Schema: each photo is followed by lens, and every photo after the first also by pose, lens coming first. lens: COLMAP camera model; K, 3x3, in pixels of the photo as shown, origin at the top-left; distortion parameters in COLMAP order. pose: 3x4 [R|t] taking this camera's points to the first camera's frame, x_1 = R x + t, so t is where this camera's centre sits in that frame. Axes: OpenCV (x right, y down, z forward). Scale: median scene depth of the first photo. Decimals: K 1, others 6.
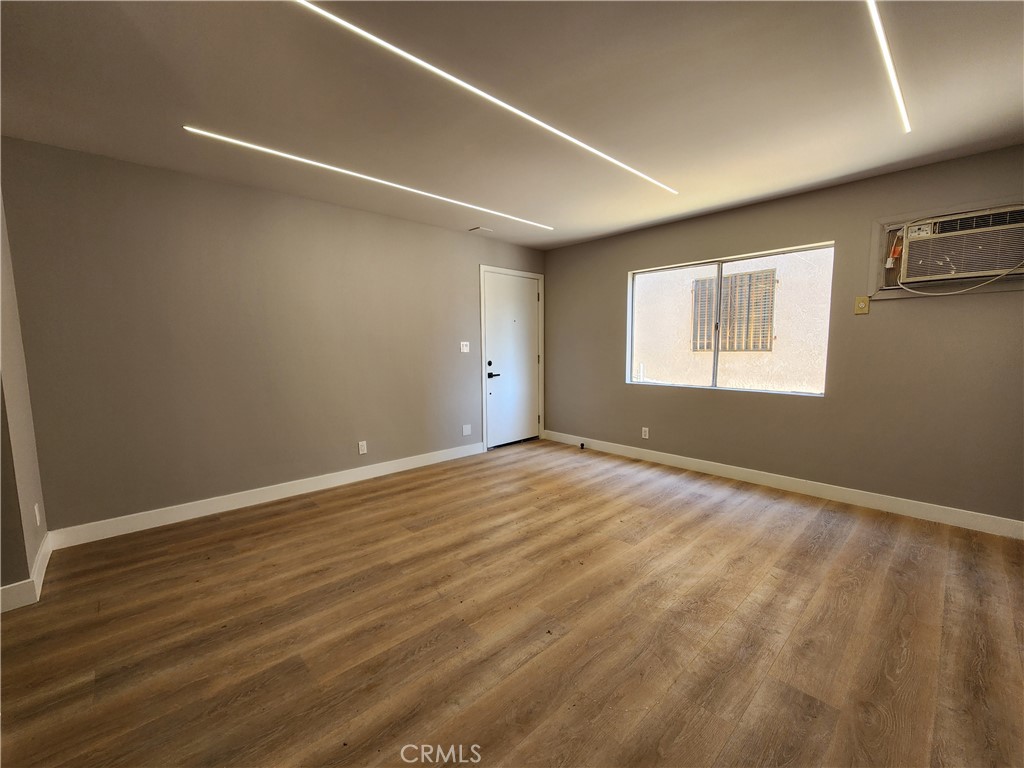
lens RADIAL K [[420.5, 0, 507.0], [0, 420.5, 391.6], [0, 0, 1]] dist [-0.000954, -0.000372]
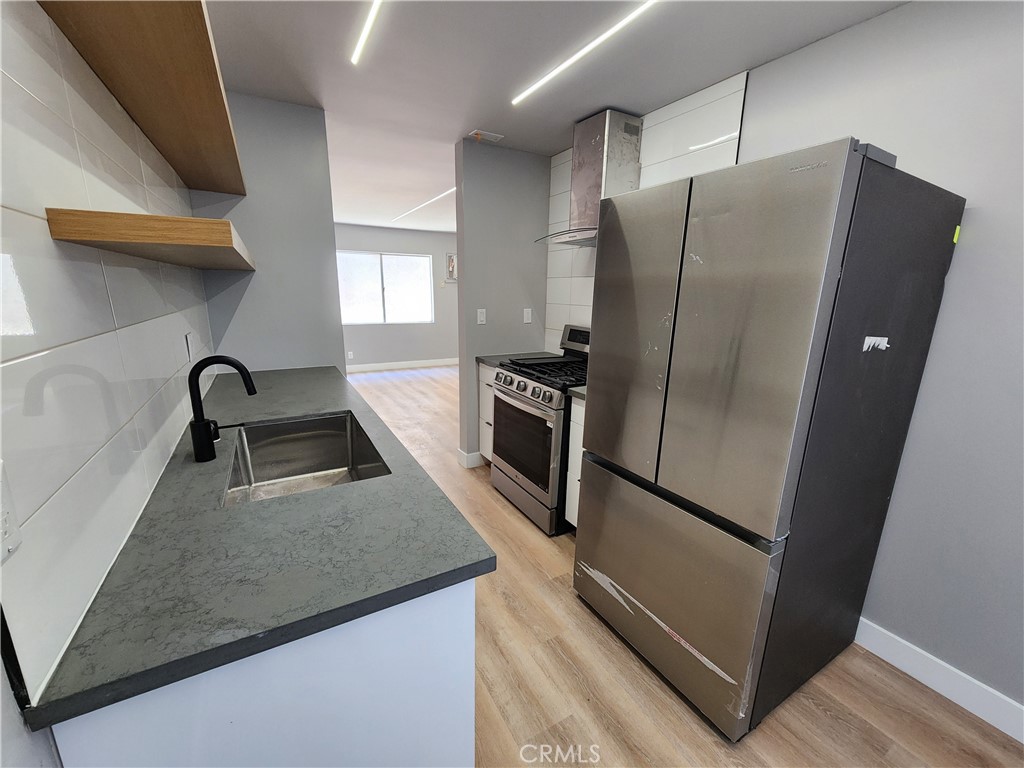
lens RADIAL K [[419.7, 0, 507.8], [0, 419.7, 391.0], [0, 0, 1]] dist [-0.001177, -0.000103]
pose [[0.229884, -0.222775, 0.947378, -1.607462], [0.089994, 0.974144, 0.207232, -0.070094], [-0.969048, 0.037619, 0.243989, 0.037793]]
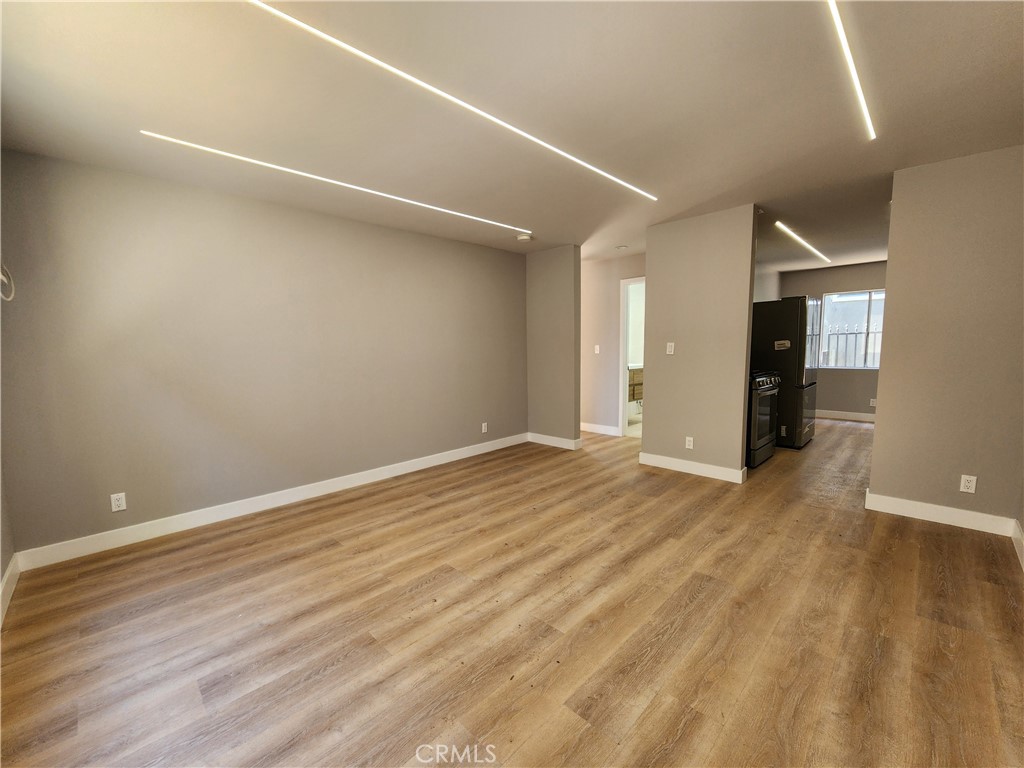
lens RADIAL K [[419.7, 0, 507.8], [0, 419.7, 391.0], [0, 0, 1]] dist [-0.001177, -0.000103]
pose [[-0.998900, 0.029869, -0.036134, 0.158300], [0.021365, 0.976104, 0.216250, -0.189050], [0.041730, 0.215240, -0.975669, 1.583910]]
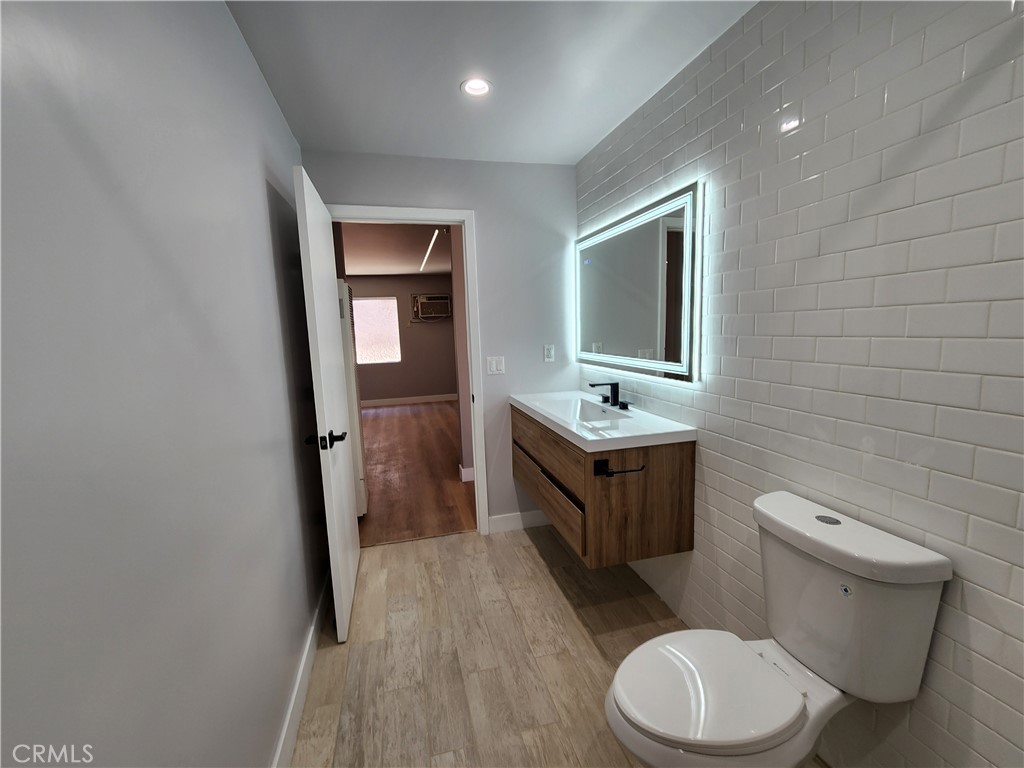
lens RADIAL K [[433.9, 0, 509.6], [0, 433.9, 380.0], [0, 0, 1]] dist [-0.000801, -0.000377]
pose [[0.468984, -0.117733, 0.875325, -1.233624], [0.128305, 0.989644, 0.064366, 0.039810], [-0.873838, 0.082122, 0.479232, -0.783293]]
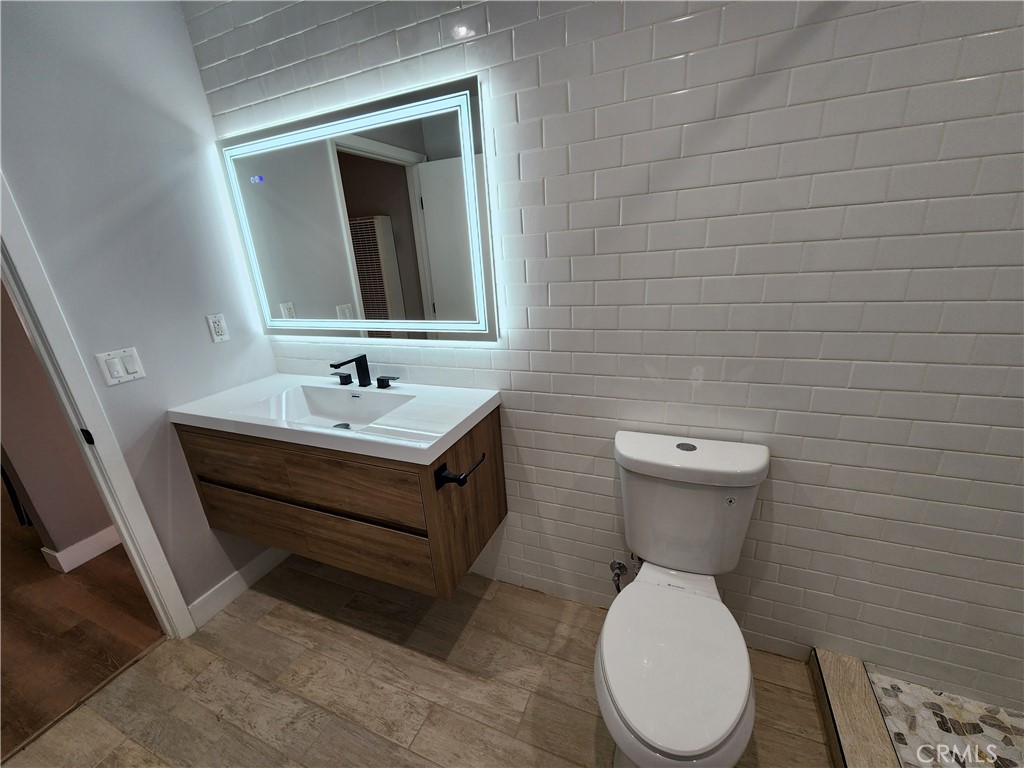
lens RADIAL K [[418.9, 0, 508.9], [0, 418.9, 391.6], [0, 0, 1]] dist [0.000084, 0.000083]
pose [[-0.405992, -0.269036, 0.873378, -1.049187], [0.170622, 0.916567, 0.361654, -0.008408], [-0.897807, 0.295847, -0.326215, -0.550145]]
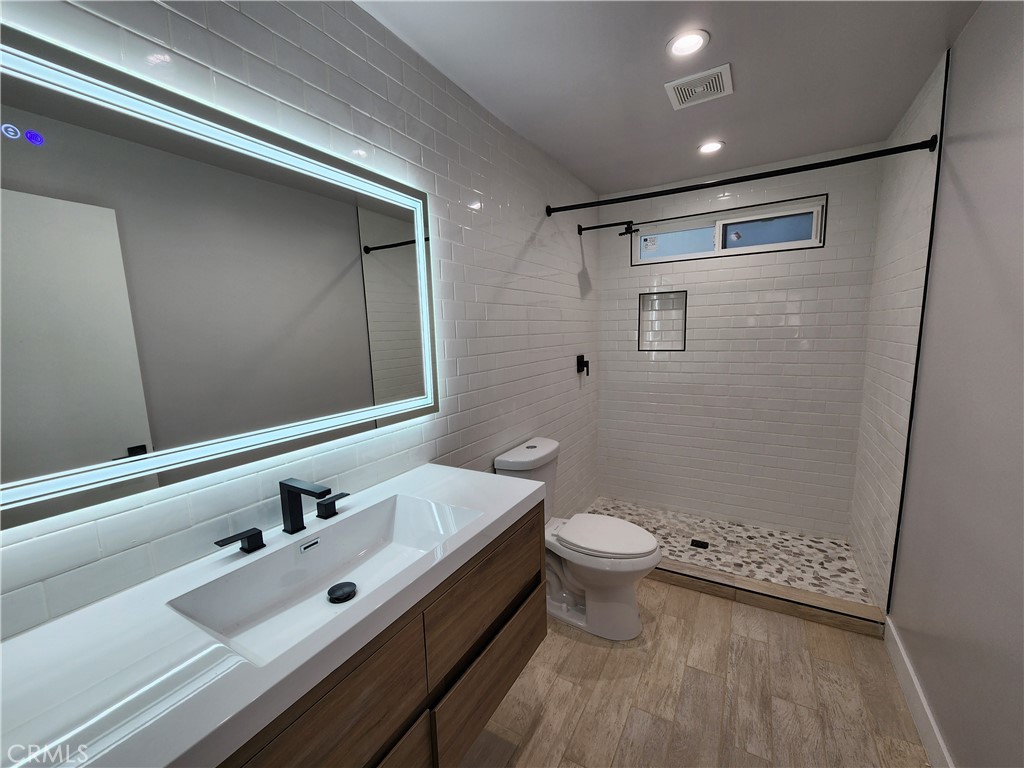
lens RADIAL K [[419.7, 0, 507.8], [0, 419.7, 391.0], [0, 0, 1]] dist [-0.001177, -0.000103]
pose [[-0.956334, 0.074721, -0.282565, -0.526879], [0.002660, 0.968954, 0.247227, -0.044150], [0.292265, 0.235680, -0.926842, -0.198020]]
